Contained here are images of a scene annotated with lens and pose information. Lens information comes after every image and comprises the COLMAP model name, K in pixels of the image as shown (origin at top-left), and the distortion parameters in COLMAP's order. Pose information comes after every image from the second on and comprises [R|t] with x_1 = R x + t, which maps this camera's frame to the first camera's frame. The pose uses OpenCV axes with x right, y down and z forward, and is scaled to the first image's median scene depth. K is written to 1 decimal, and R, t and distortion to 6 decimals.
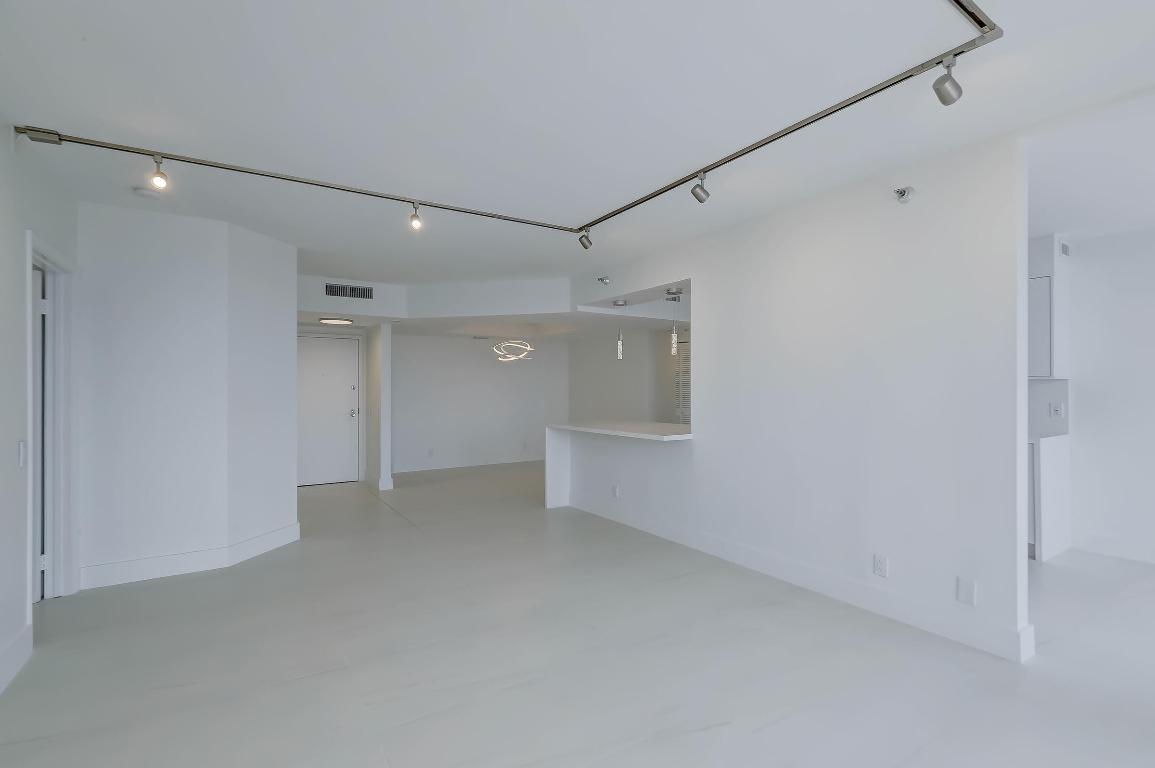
lens RADIAL K [[516.4, 0, 579.1], [0, 516.4, 385.7], [0, 0, 1]] dist [0.000565, 0.001436]
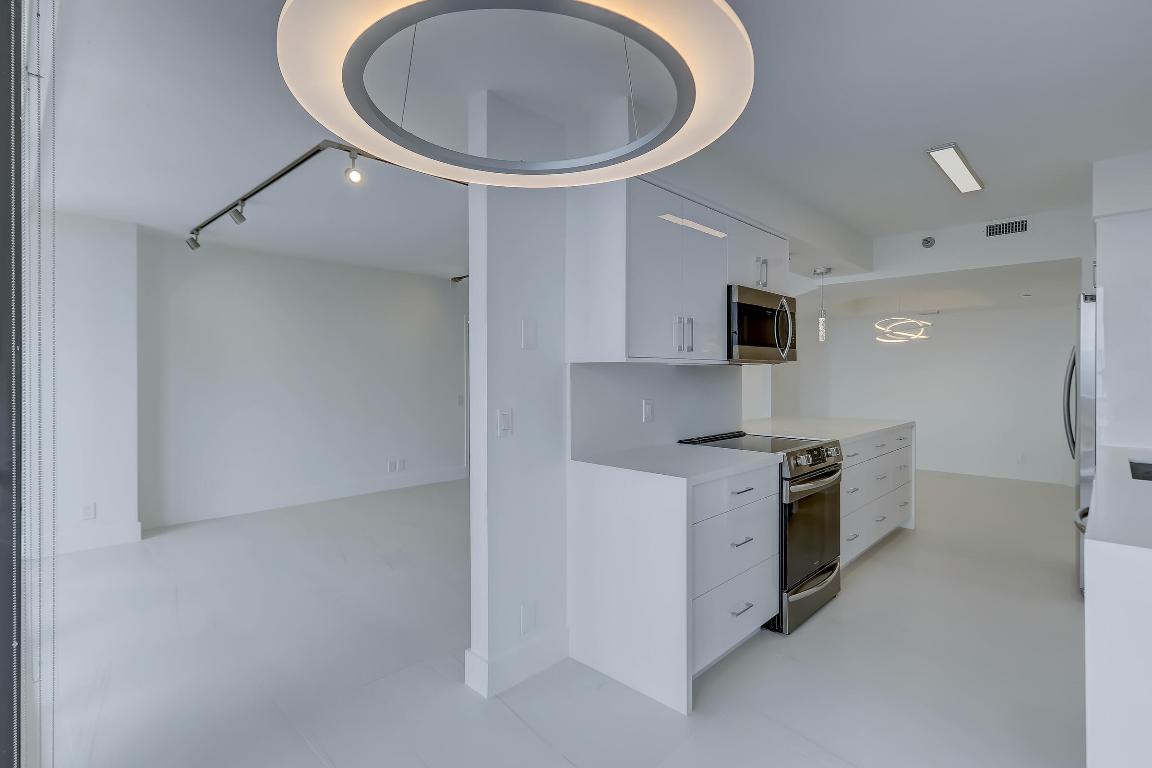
lens RADIAL K [[555.4, 0, 573.6], [0, 555.4, 379.8], [0, 0, 1]] dist [0.011315, 0.000743]
pose [[0.223661, 0.011842, -0.974595, 0.795374], [0.004396, 0.999904, 0.013159, -0.003589], [0.974657, -0.007227, 0.223588, 0.408163]]
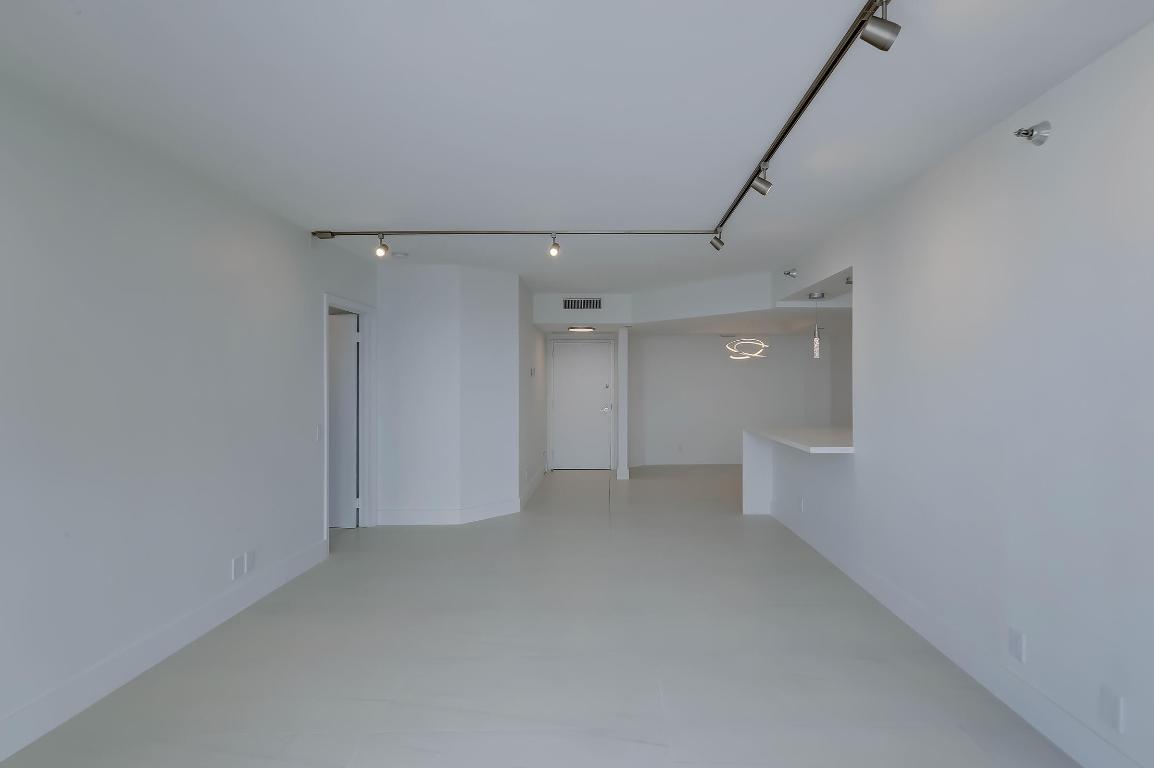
lens RADIAL K [[534.1, 0, 615.6], [0, 534.1, 382.8], [0, 0, 1]] dist [0.013005, -0.000091]
pose [[0.850772, 0.001480, -0.525532, 0.258364], [0.002384, 0.999975, 0.006676, -0.015269], [0.525529, -0.006933, 0.850747, 0.026716]]
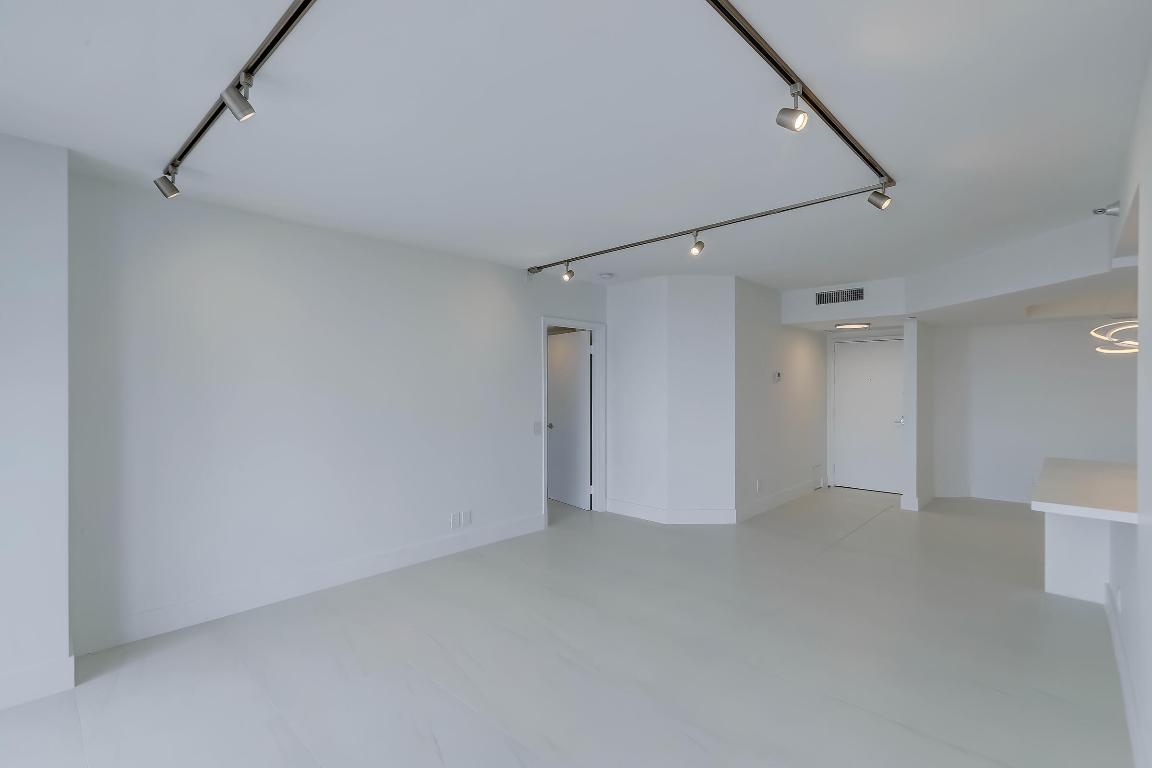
lens RADIAL K [[514.0, 0, 578.5], [0, 514.0, 389.1], [0, 0, 1]] dist [0.001795, 0.000381]
pose [[0.252307, 0.011362, -0.967580, 0.402177], [0.003573, 0.999913, 0.012673, -0.020899], [0.967641, -0.006655, 0.252245, 0.285146]]
